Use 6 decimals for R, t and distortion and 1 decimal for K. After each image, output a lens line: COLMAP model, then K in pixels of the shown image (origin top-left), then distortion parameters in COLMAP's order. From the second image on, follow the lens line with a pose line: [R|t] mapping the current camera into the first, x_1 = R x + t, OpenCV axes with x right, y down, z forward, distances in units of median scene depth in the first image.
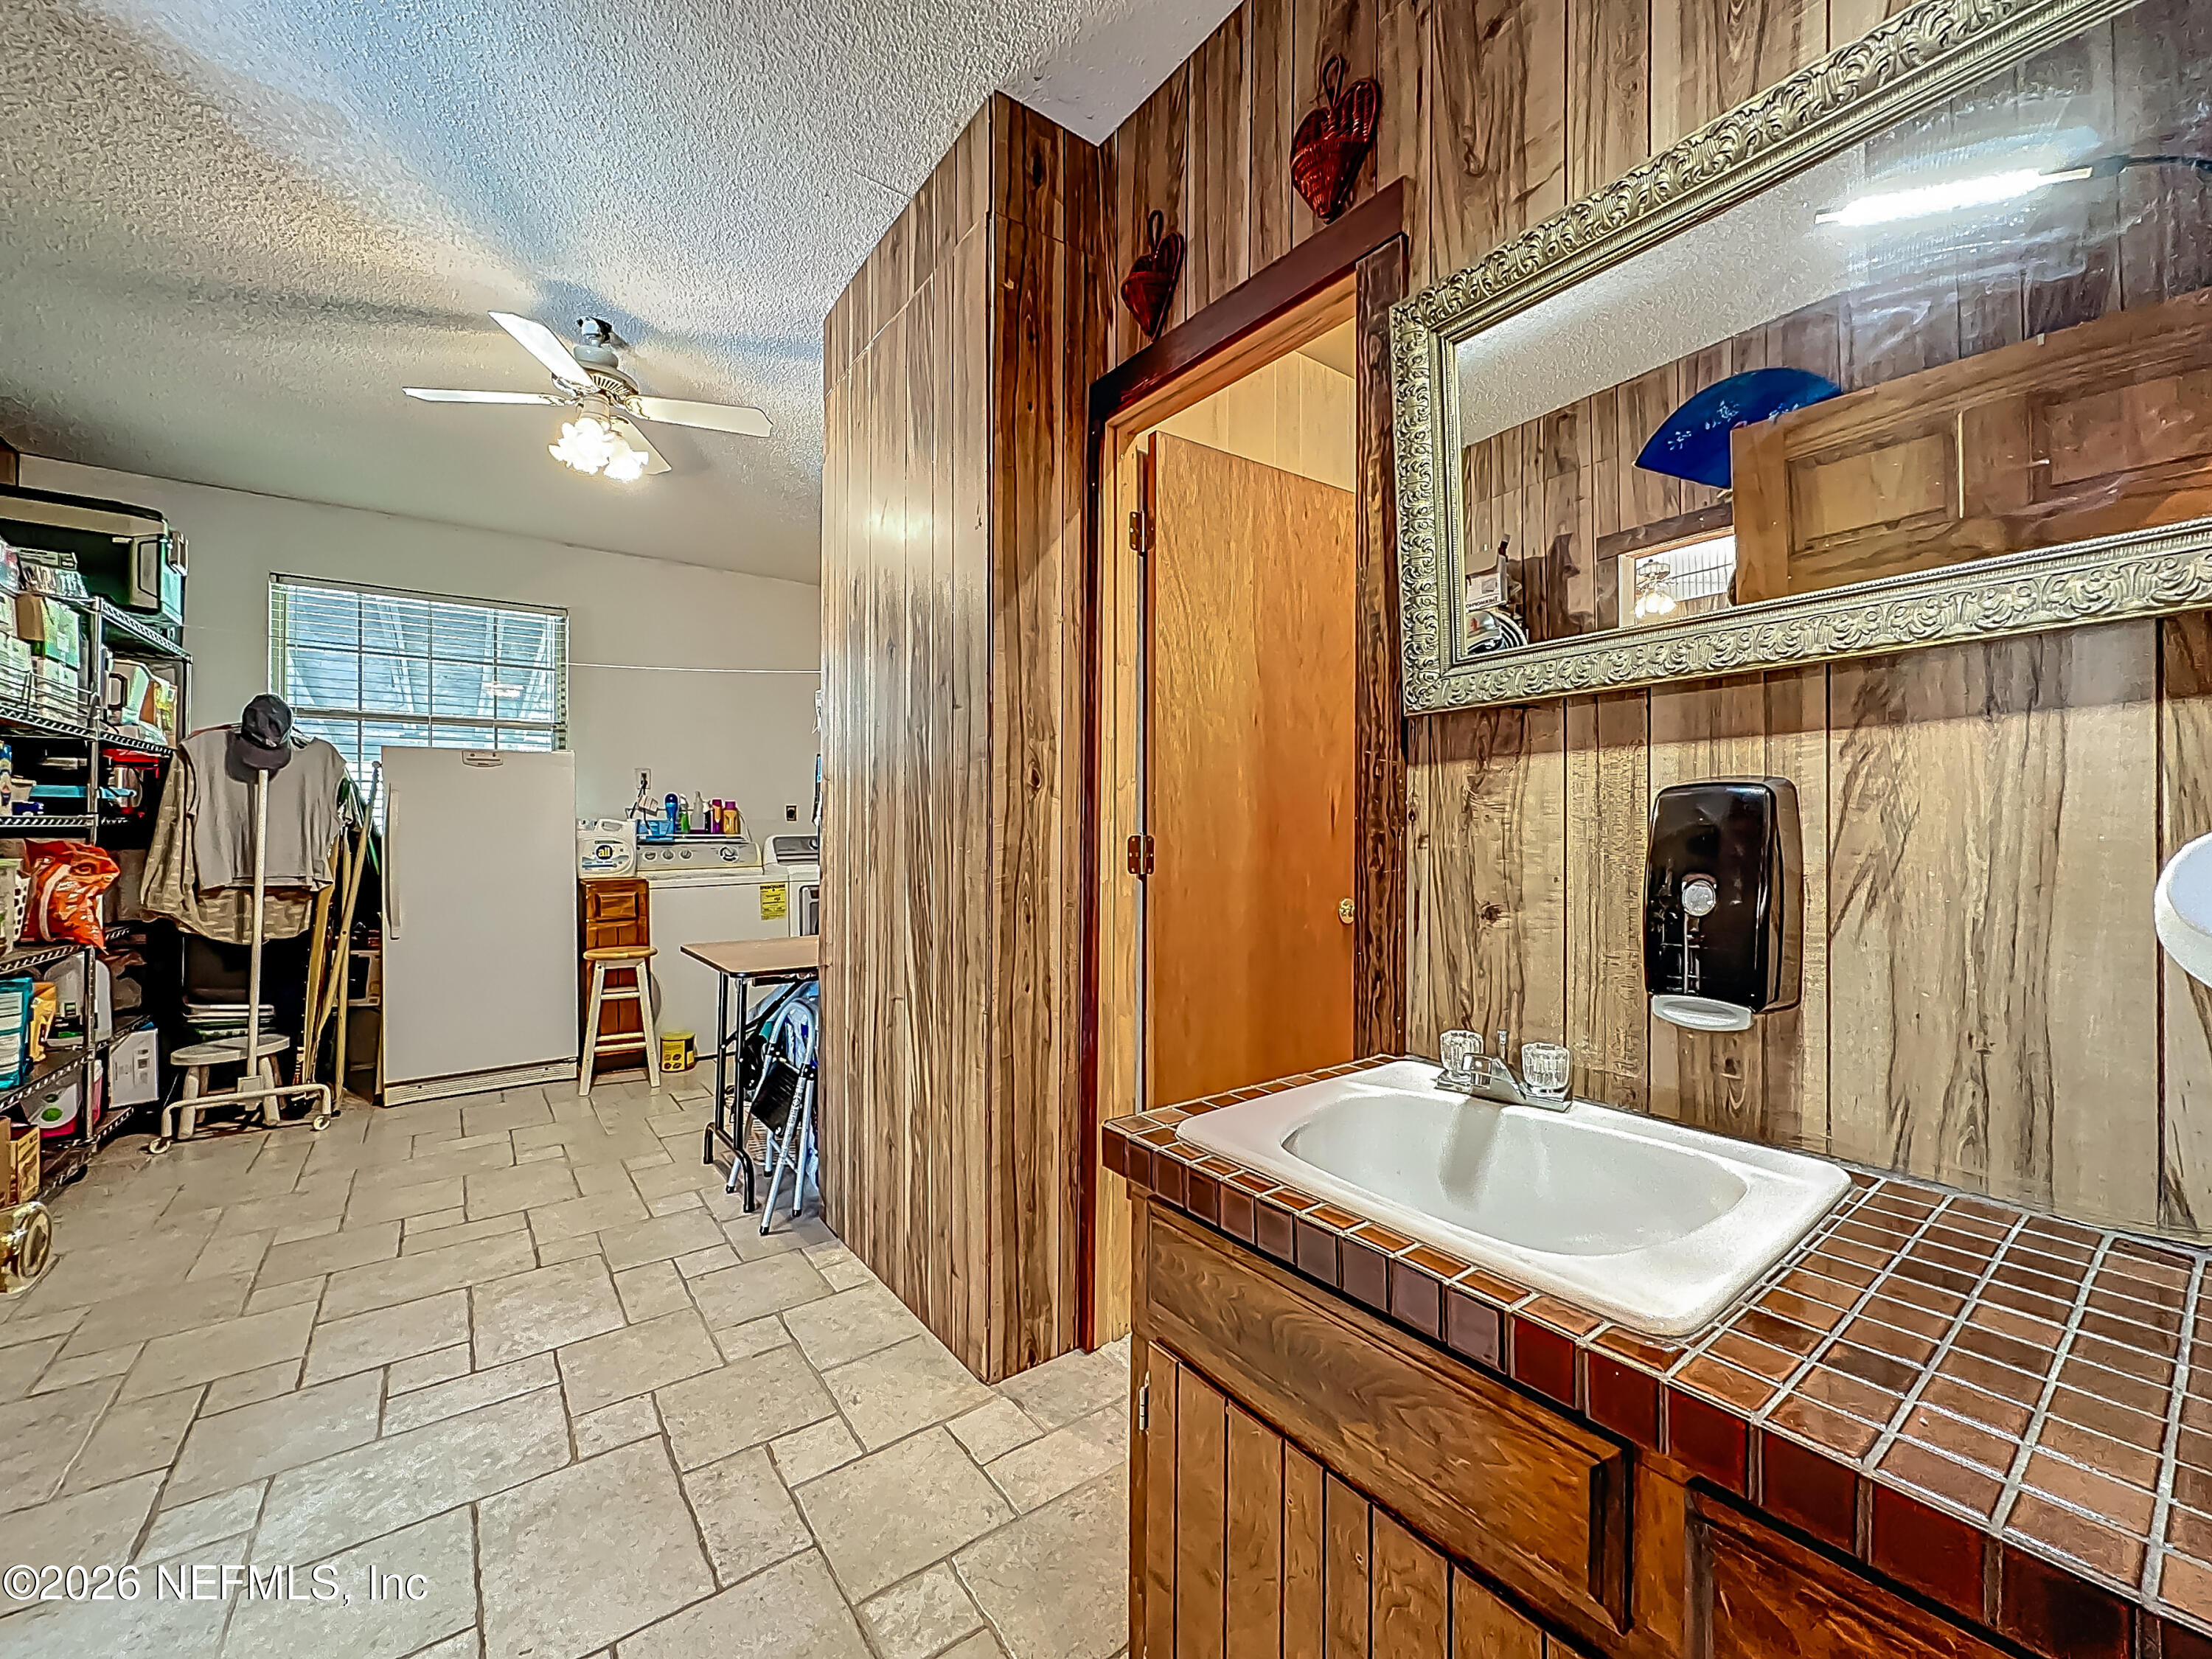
lens RADIAL K [[928.5, 0, 1106.0], [0, 928.5, 829.5], [0, 0, 1]] dist [-0.018439, -0.000392]
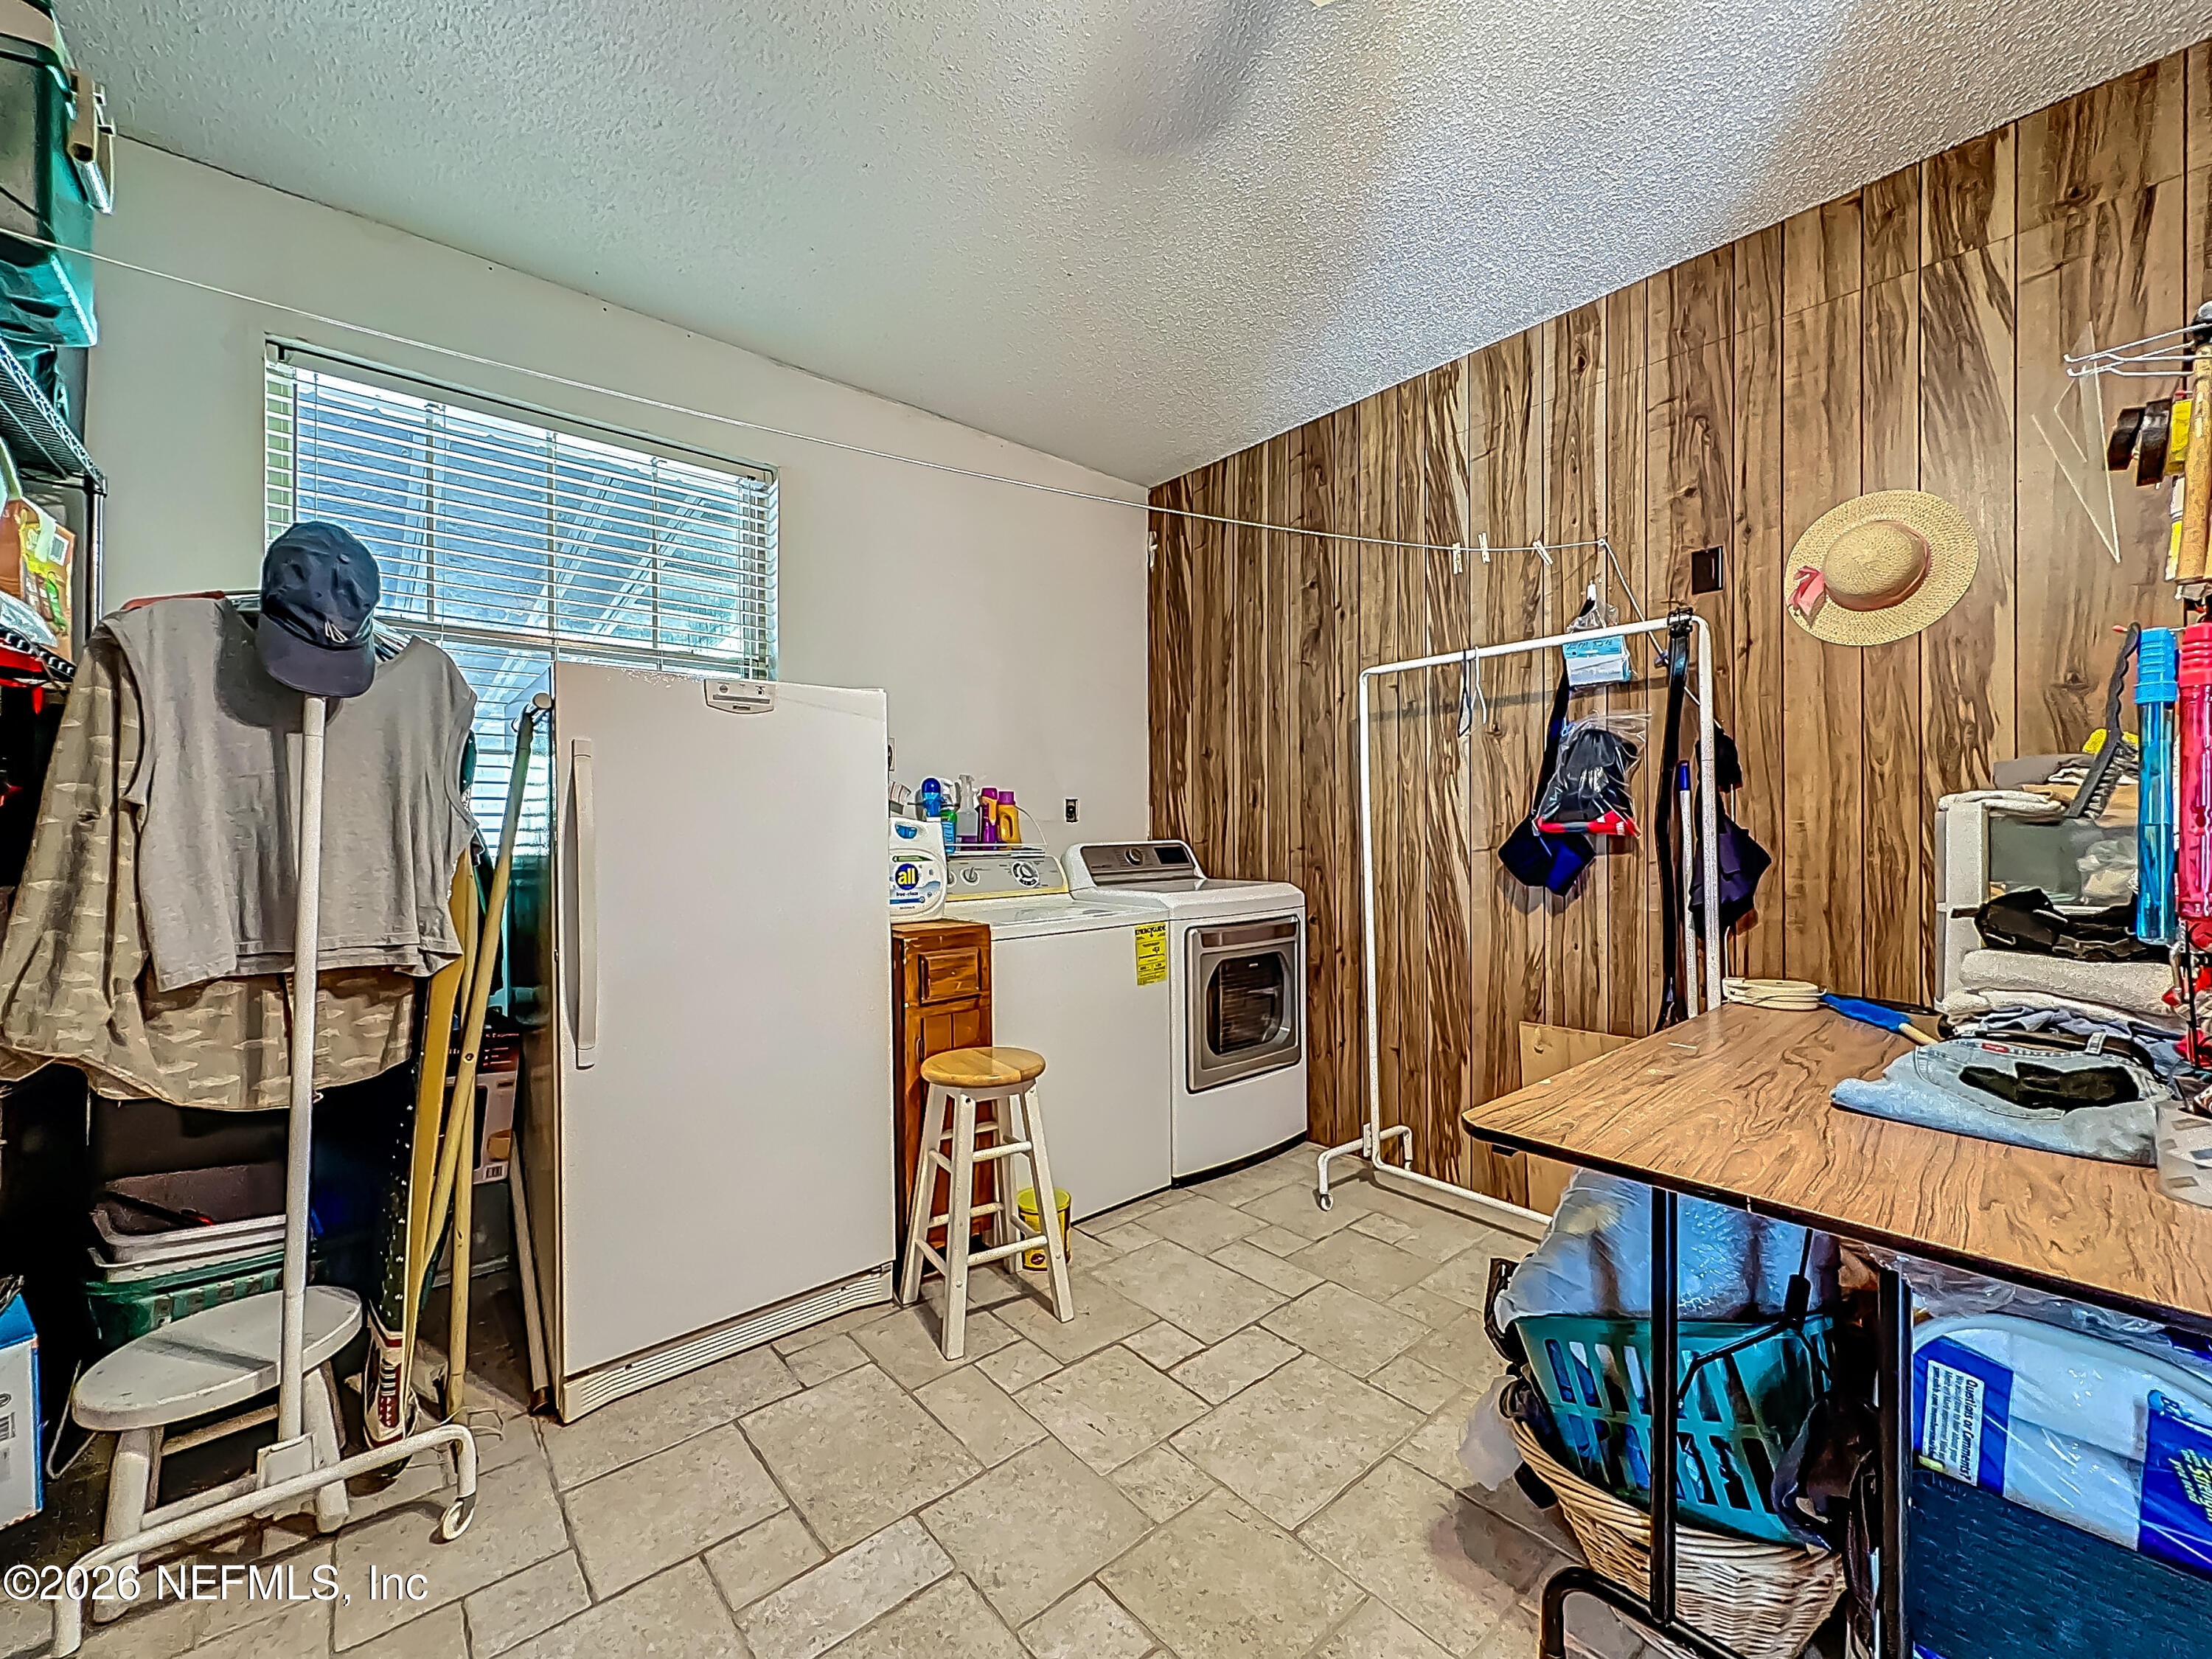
lens RADIAL K [[925.8, 0, 1106.0], [0, 925.8, 829.5], [0, 0, 1]] dist [-0.001959, 0.000007]
pose [[0.997521, -0.004997, 0.070186, -0.590336], [0.005418, 0.999968, -0.005808, 0.000114], [-0.070155, 0.006174, 0.997517, 0.550725]]
